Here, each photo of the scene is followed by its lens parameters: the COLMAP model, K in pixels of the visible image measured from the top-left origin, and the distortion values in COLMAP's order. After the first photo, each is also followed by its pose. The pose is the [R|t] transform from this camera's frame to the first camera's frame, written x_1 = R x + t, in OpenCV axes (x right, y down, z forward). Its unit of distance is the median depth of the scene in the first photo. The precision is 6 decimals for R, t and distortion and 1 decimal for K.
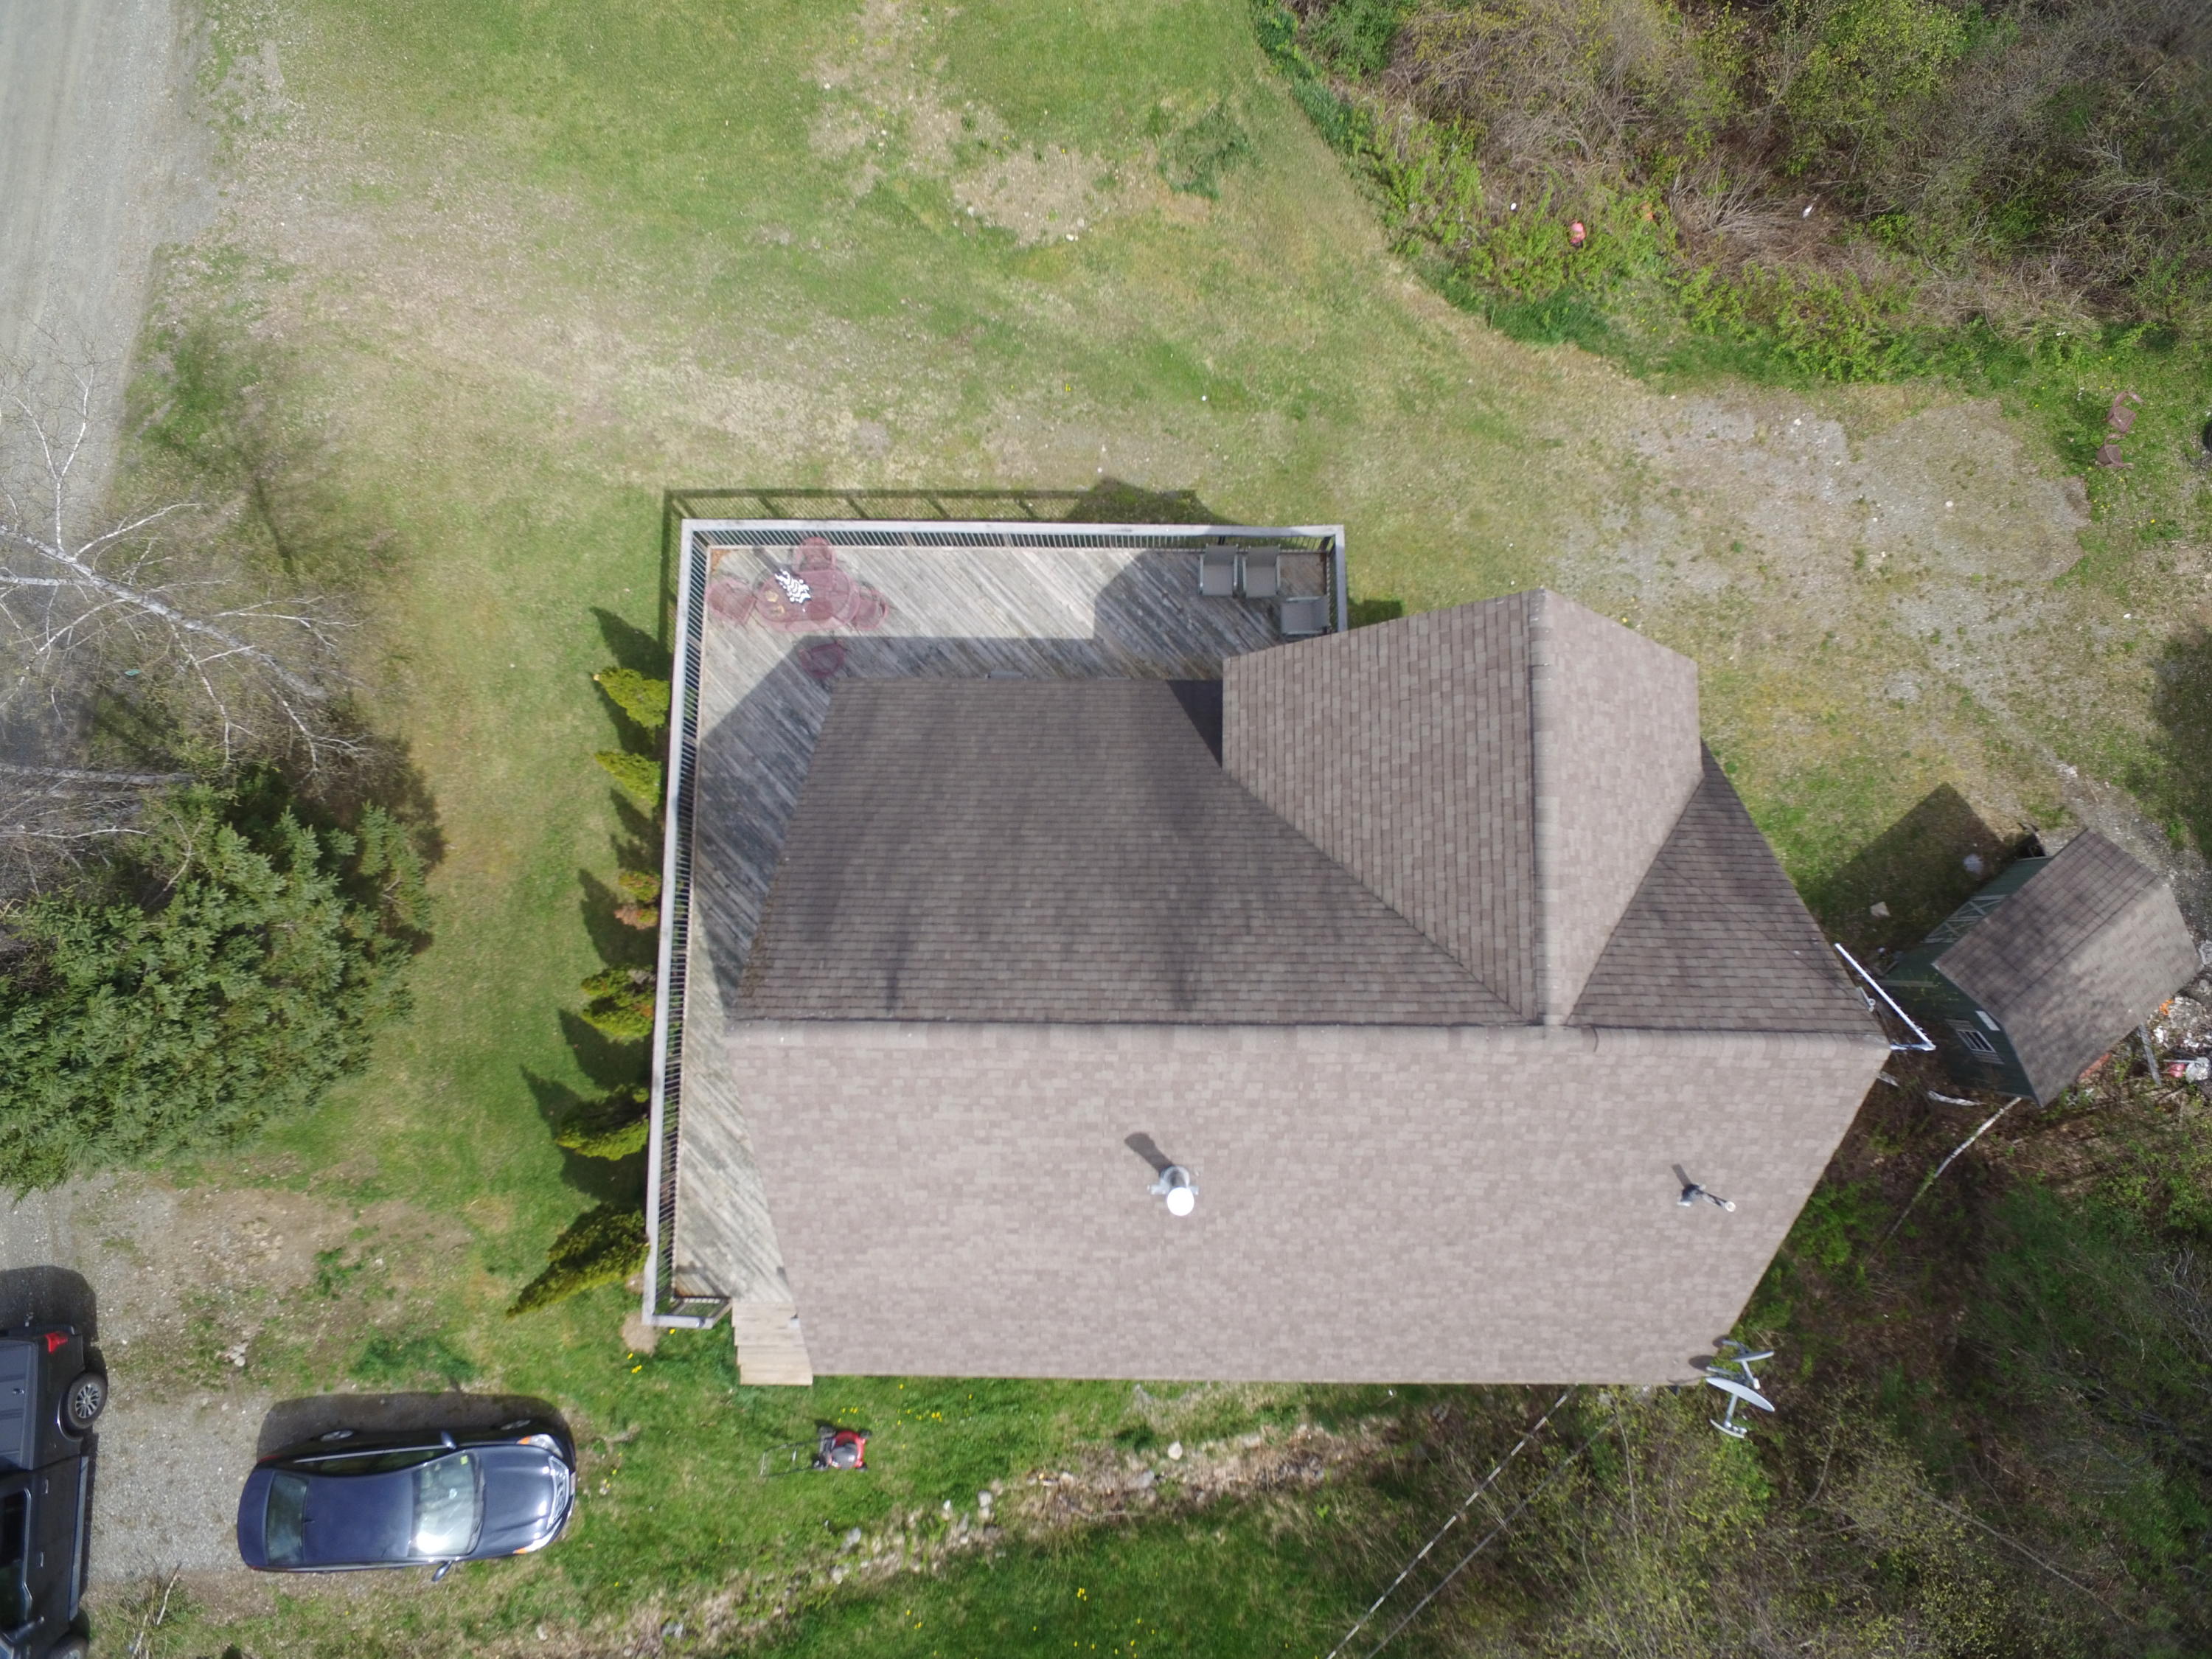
lens RADIAL K [[1281.3, 0, 1109.5], [0, 1281.3, 811.8], [0, 0, 1]] dist [-0.007417, 0.001098]
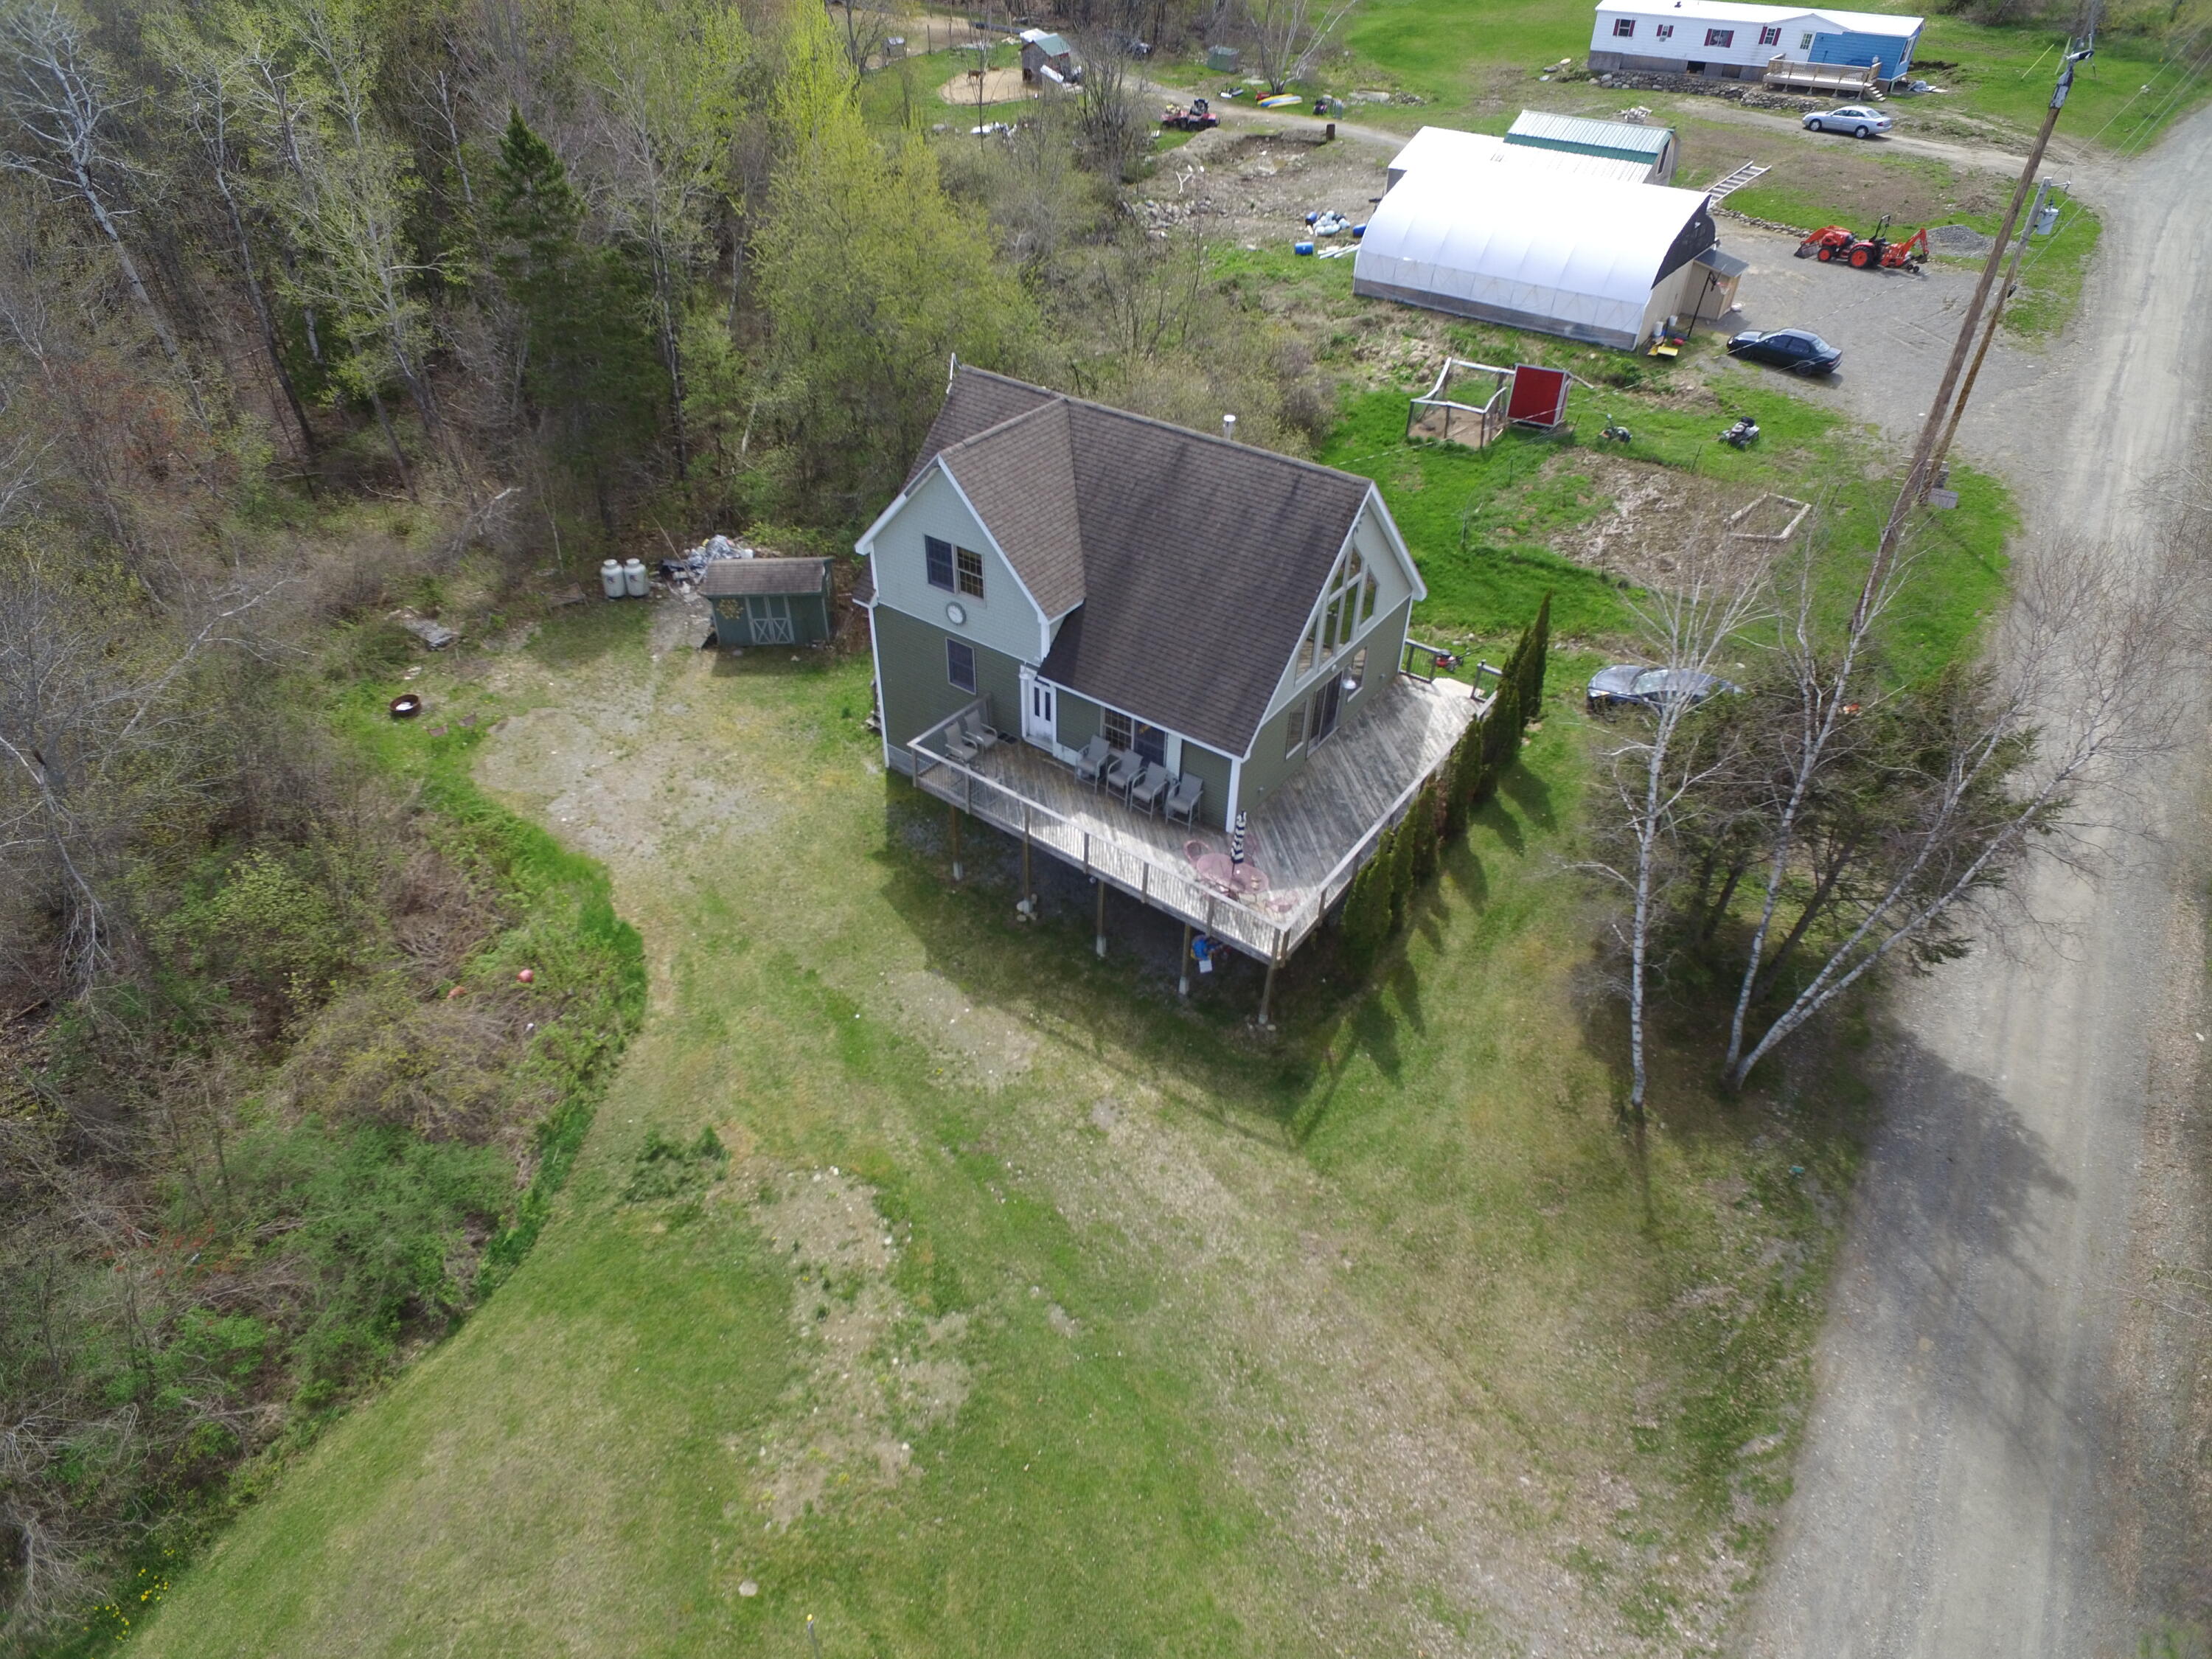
lens RADIAL K [[1281.3, 0, 1109.5], [0, 1281.3, 811.8], [0, 0, 1]] dist [-0.007417, 0.001098]
pose [[-0.816472, -0.366668, 0.446014, -0.574249], [0.571415, -0.402335, 0.715271, -0.957910], [-0.082820, 0.838857, 0.538015, 0.181384]]
